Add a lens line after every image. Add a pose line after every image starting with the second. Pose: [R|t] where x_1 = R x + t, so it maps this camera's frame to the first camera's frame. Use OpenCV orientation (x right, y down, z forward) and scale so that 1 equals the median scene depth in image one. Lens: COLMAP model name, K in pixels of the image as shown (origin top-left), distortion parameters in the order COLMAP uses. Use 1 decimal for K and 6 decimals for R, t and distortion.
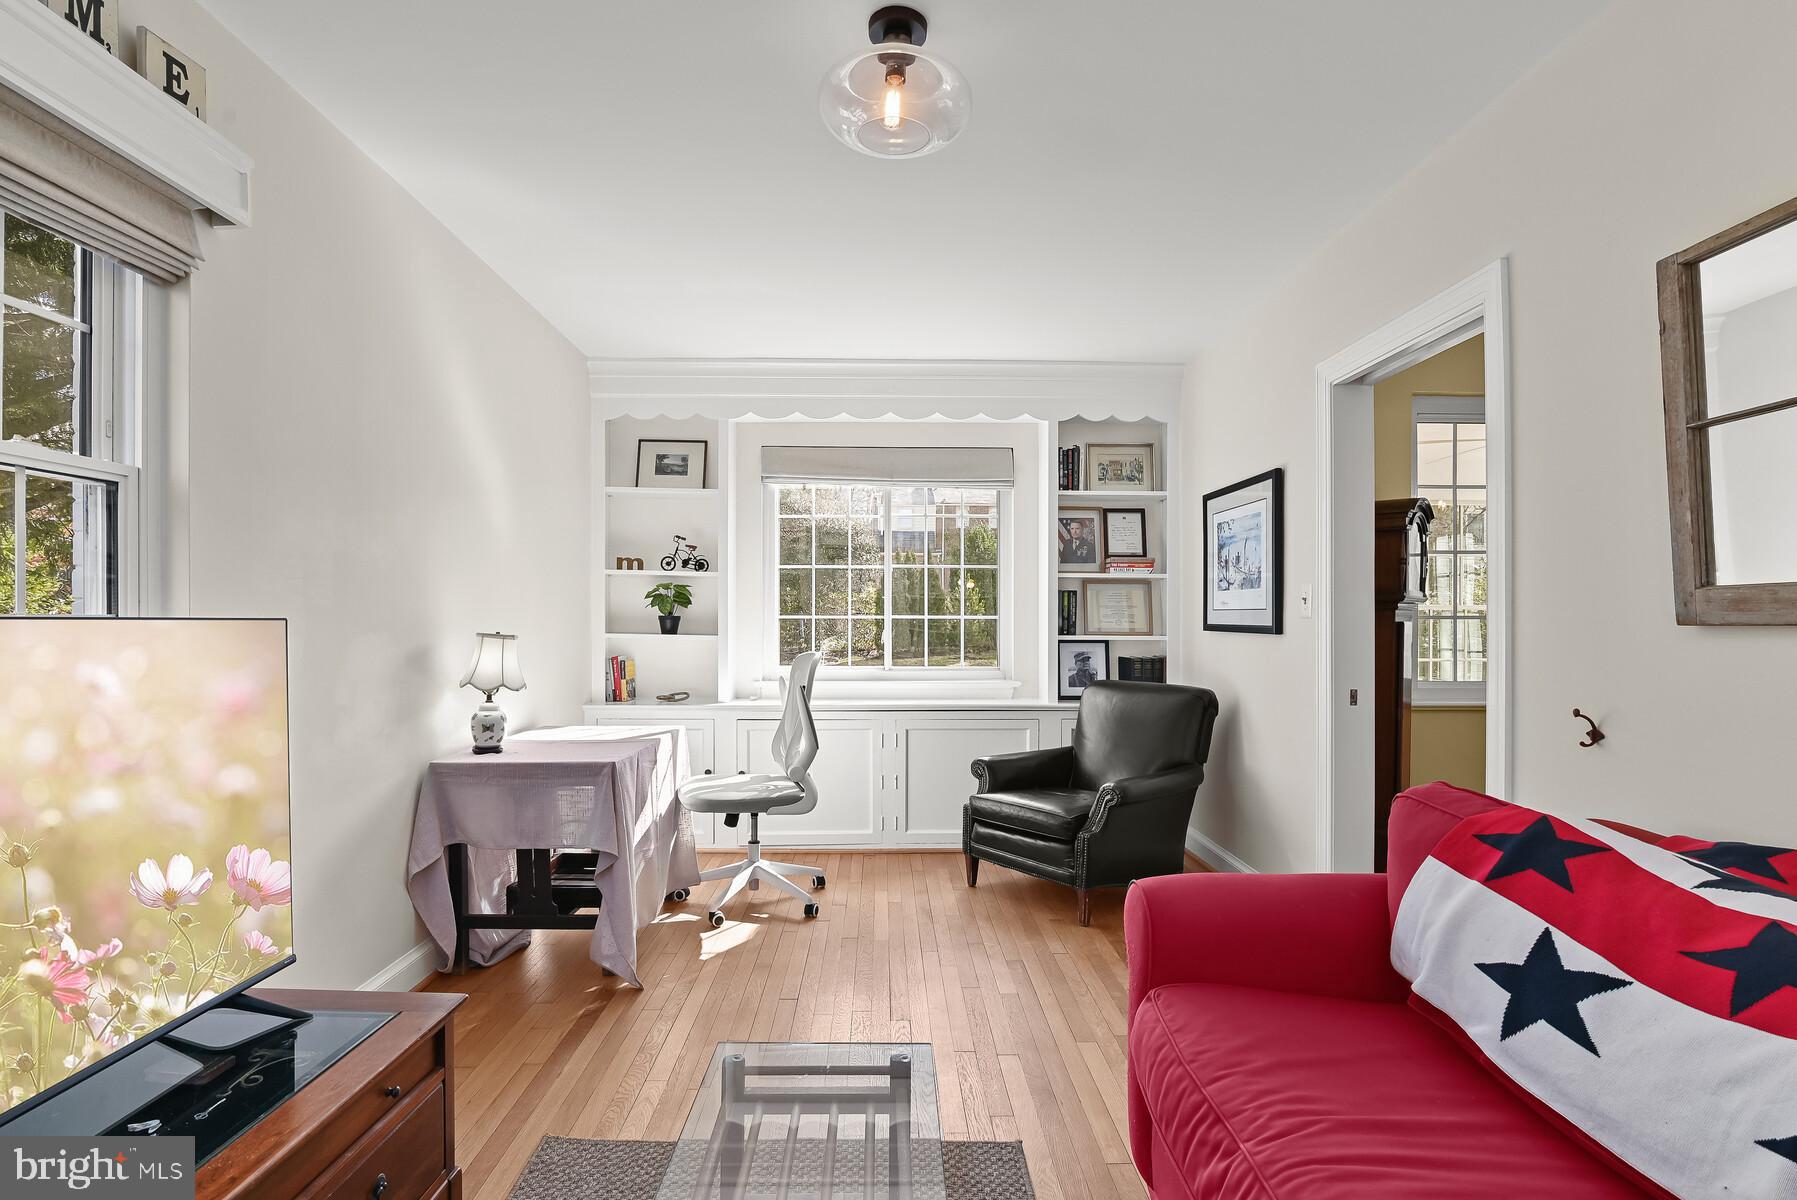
lens RADIAL K [[847.4, 0, 894.8], [0, 847.4, 610.1], [0, 0, 1]] dist [-0.004158, 0.000847]
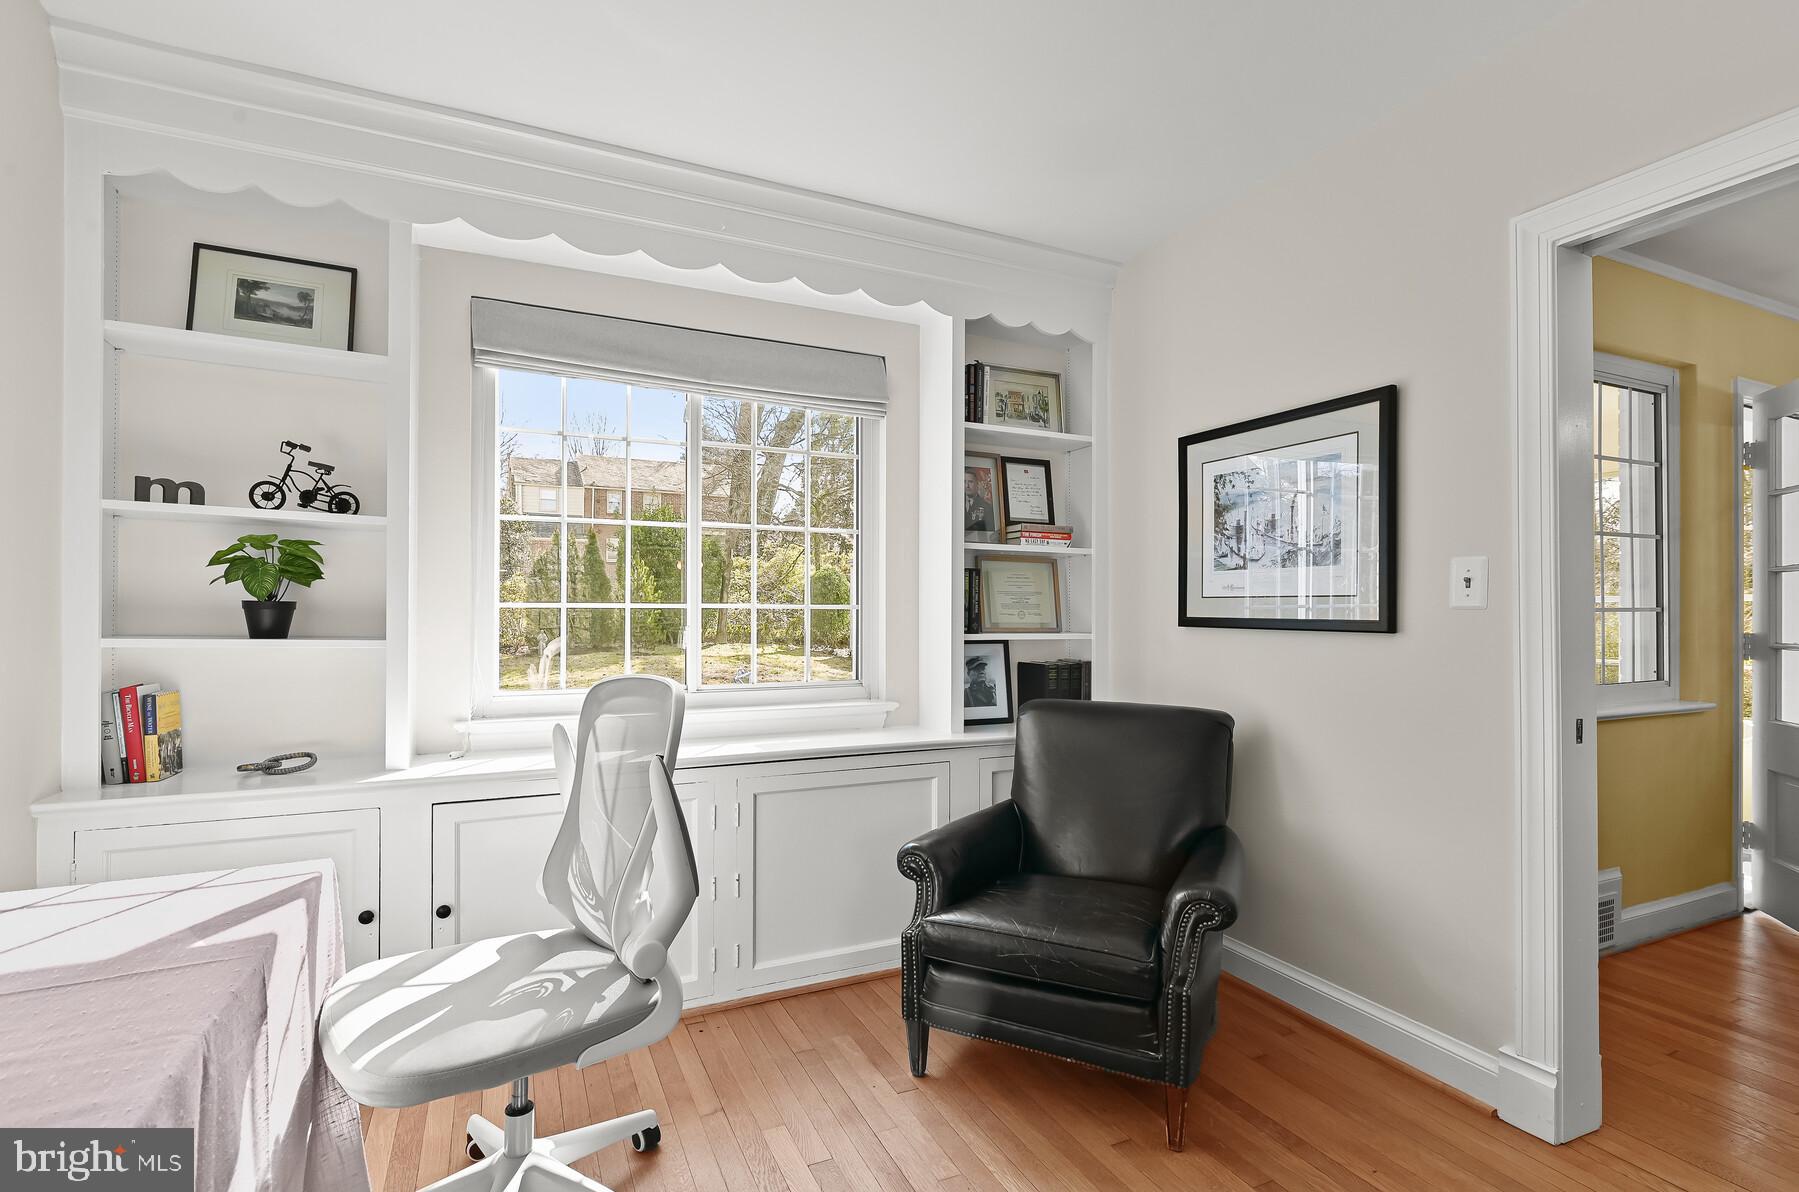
lens RADIAL K [[848.3, 0, 901.4], [0, 848.3, 602.4], [0, 0, 1]] dist [-0.004158, 0.000847]
pose [[0.915792, 0.006518, 0.401601, -0.125256], [-0.006854, 0.999976, -0.000598, 0.005276], [-0.401595, -0.002205, 0.915815, 0.394293]]
